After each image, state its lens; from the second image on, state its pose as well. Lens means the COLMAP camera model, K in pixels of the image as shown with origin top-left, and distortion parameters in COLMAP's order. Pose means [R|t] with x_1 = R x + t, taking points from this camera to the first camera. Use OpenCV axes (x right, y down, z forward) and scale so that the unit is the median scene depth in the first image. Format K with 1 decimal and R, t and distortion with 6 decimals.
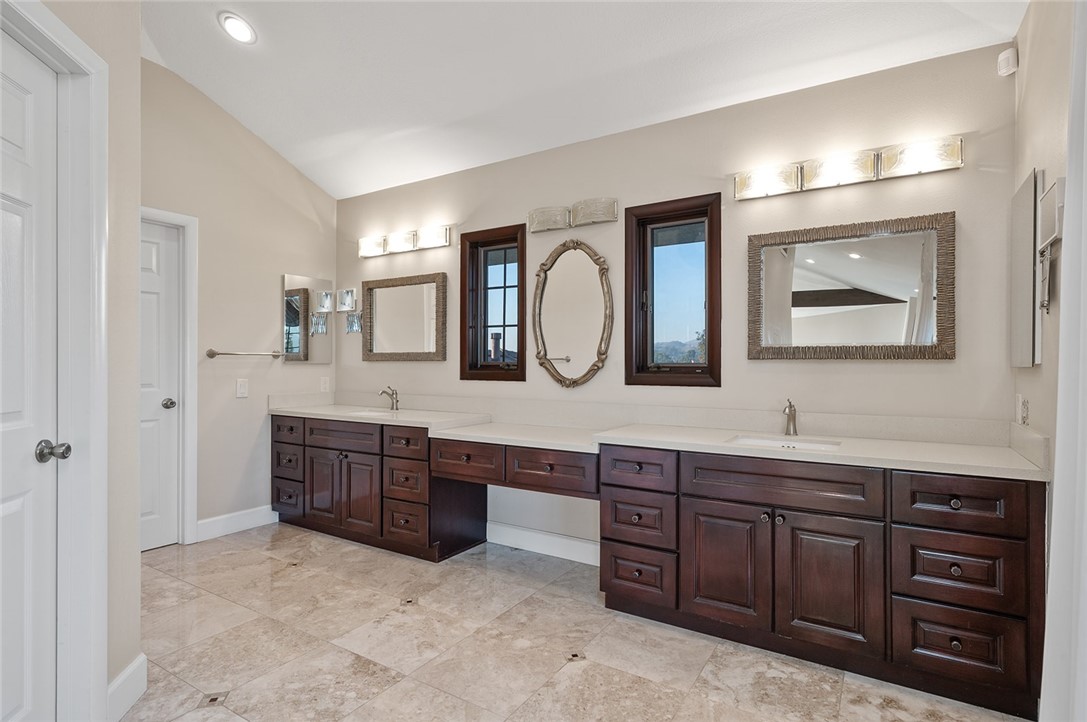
lens RADIAL K [[538.5, 0, 542.7], [0, 538.5, 356.6], [0, 0, 1]] dist [-0.005365, -0.000198]
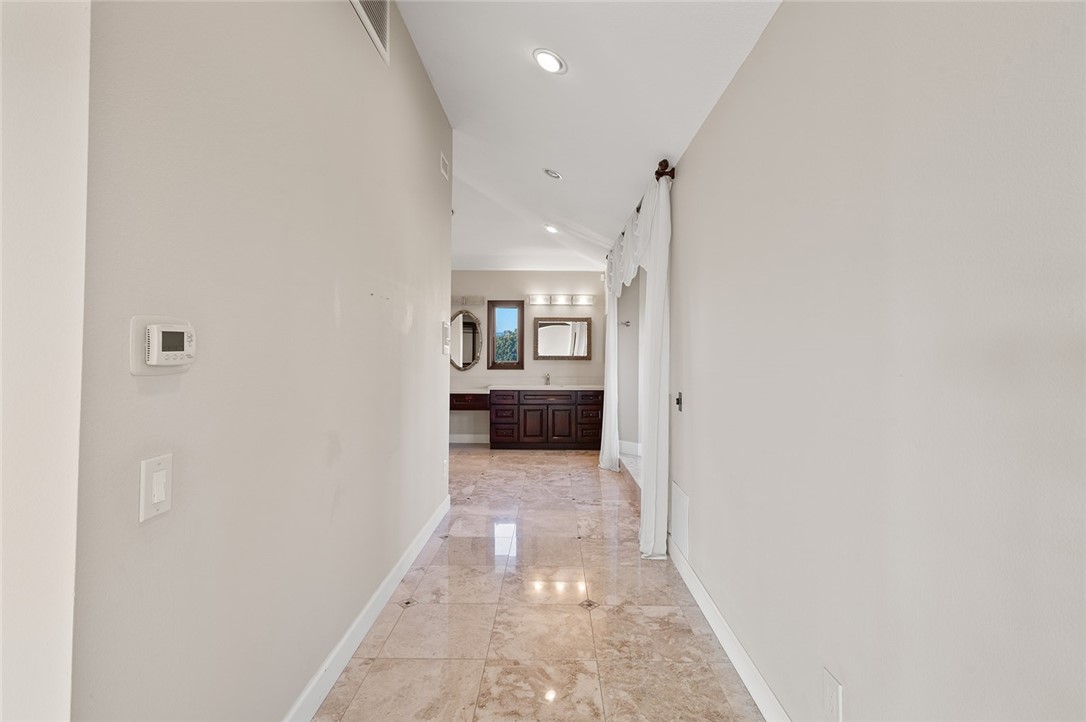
lens RADIAL K [[496.9, 0, 542.4], [0, 496.9, 360.5], [0, 0, 1]] dist [0.000489, -0.000344]
pose [[0.834340, 0.005577, 0.551221, -0.978038], [-0.003616, 0.999983, -0.004643, 0.018186], [-0.551238, 0.001881, 0.834346, -1.166976]]
